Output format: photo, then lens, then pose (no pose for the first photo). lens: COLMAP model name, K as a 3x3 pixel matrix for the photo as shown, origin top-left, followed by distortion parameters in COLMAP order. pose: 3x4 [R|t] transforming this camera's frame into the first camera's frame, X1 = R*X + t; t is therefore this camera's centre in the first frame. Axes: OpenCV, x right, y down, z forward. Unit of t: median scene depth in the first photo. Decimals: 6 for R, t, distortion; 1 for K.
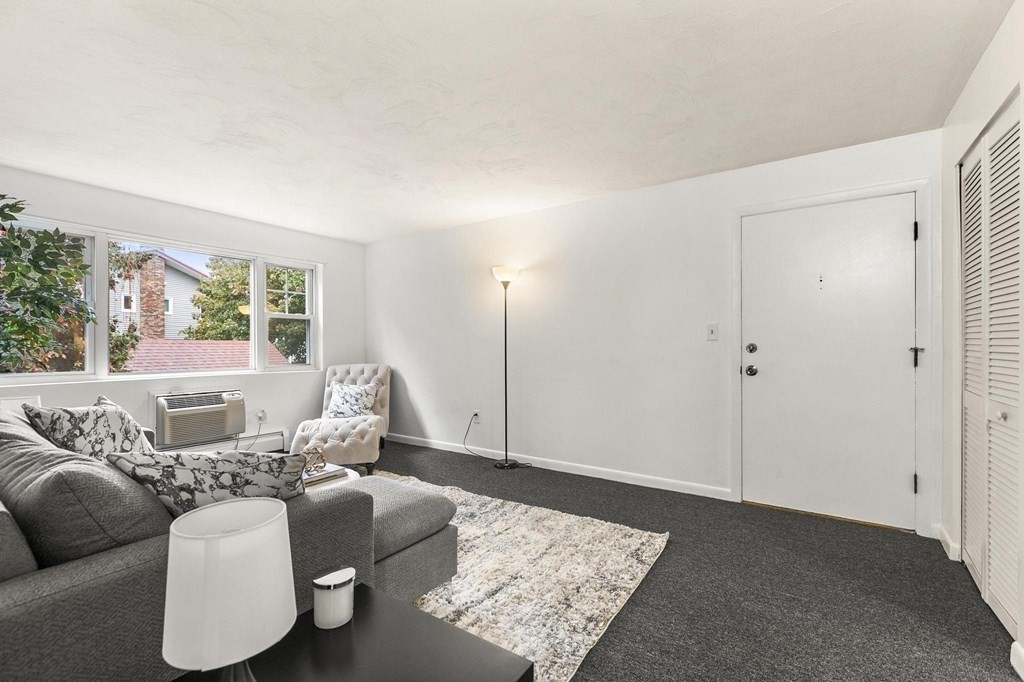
lens RADIAL K [[453.3, 0, 505.1], [0, 453.3, 340.0], [0, 0, 1]] dist [0.001706, -0.001487]
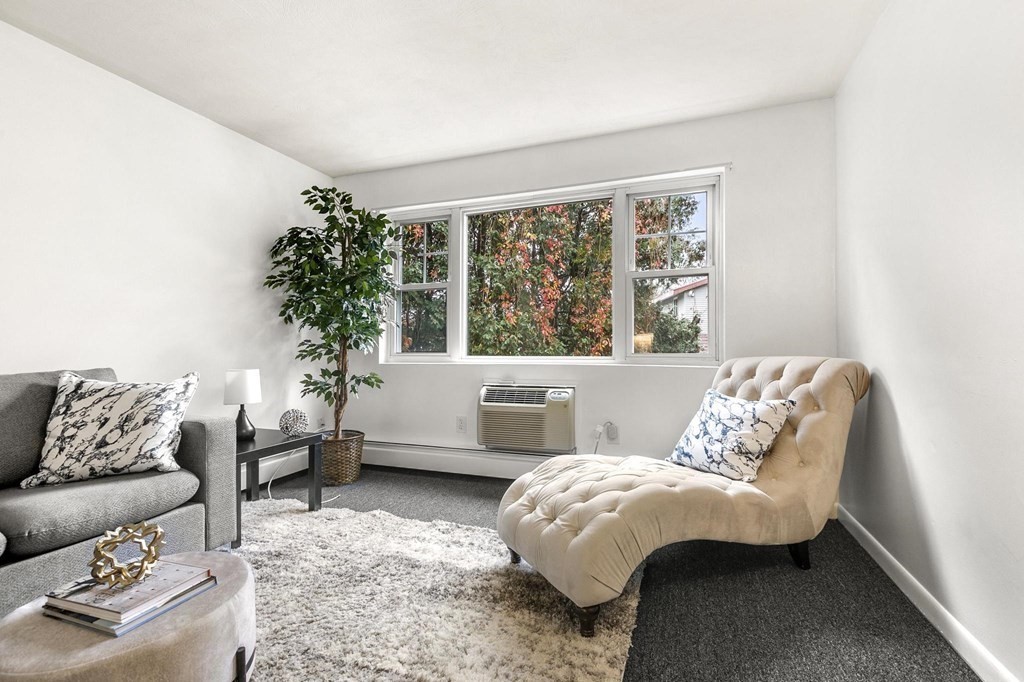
lens RADIAL K [[453.3, 0, 509.7], [0, 453.3, 345.6], [0, 0, 1]] dist [0.001706, -0.001487]
pose [[0.275391, 0.001160, -0.961332, 0.070920], [0.015043, 0.999872, 0.005516, 0.057916], [0.961215, -0.015980, 0.275338, 1.009765]]
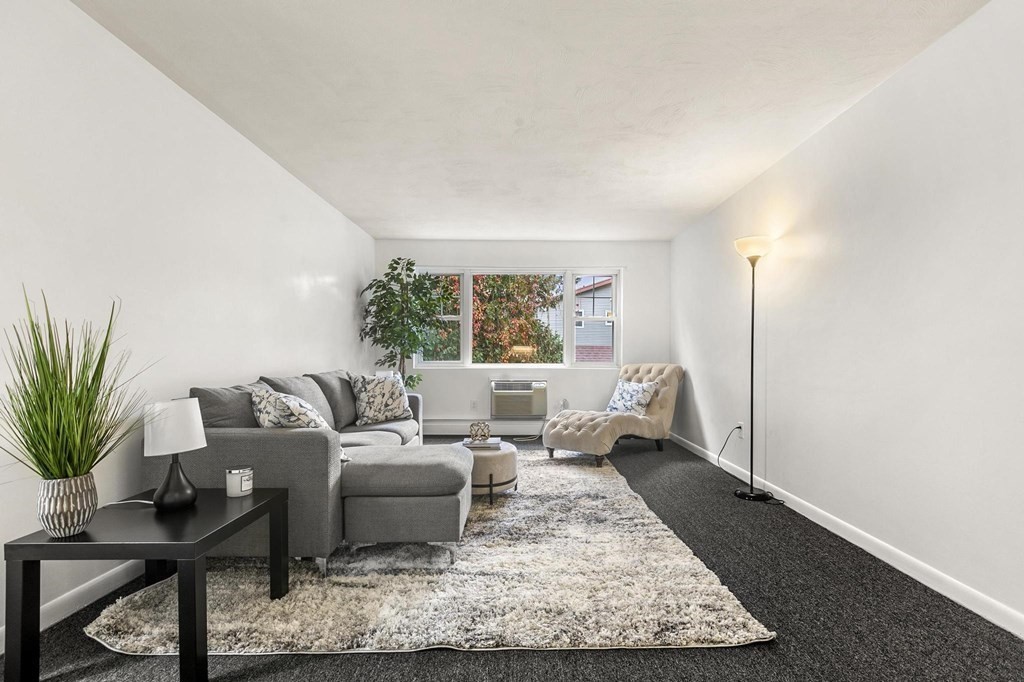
lens RADIAL K [[453.3, 0, 514.3], [0, 453.3, 357.8], [0, 0, 1]] dist [0.001706, -0.001487]
pose [[0.581787, 0.012848, -0.813239, 0.521298], [0.004825, 0.999803, 0.019247, 0.032638], [0.813327, -0.015122, 0.581611, 0.293964]]
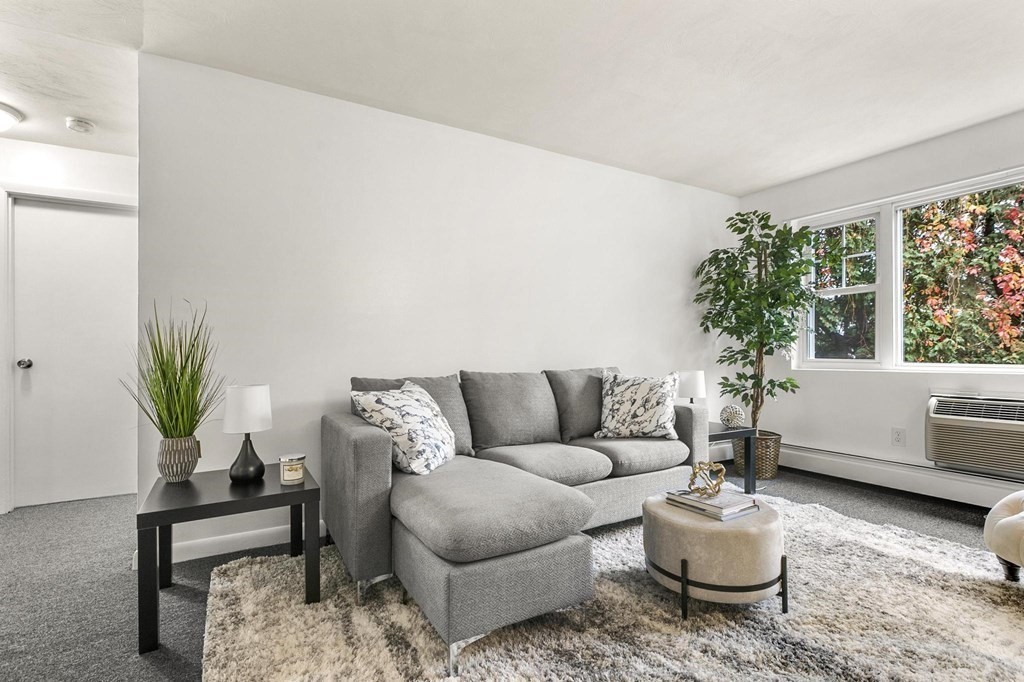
lens RADIAL K [[477.1, 0, 518.4], [0, 477.1, 345.6], [0, 0, 1]] dist [0.002657, -0.001575]
pose [[-0.397554, -0.009714, -0.917527, 0.307651], [0.015972, 0.999719, -0.017504, 0.053789], [0.917440, -0.021614, -0.397287, 0.845202]]
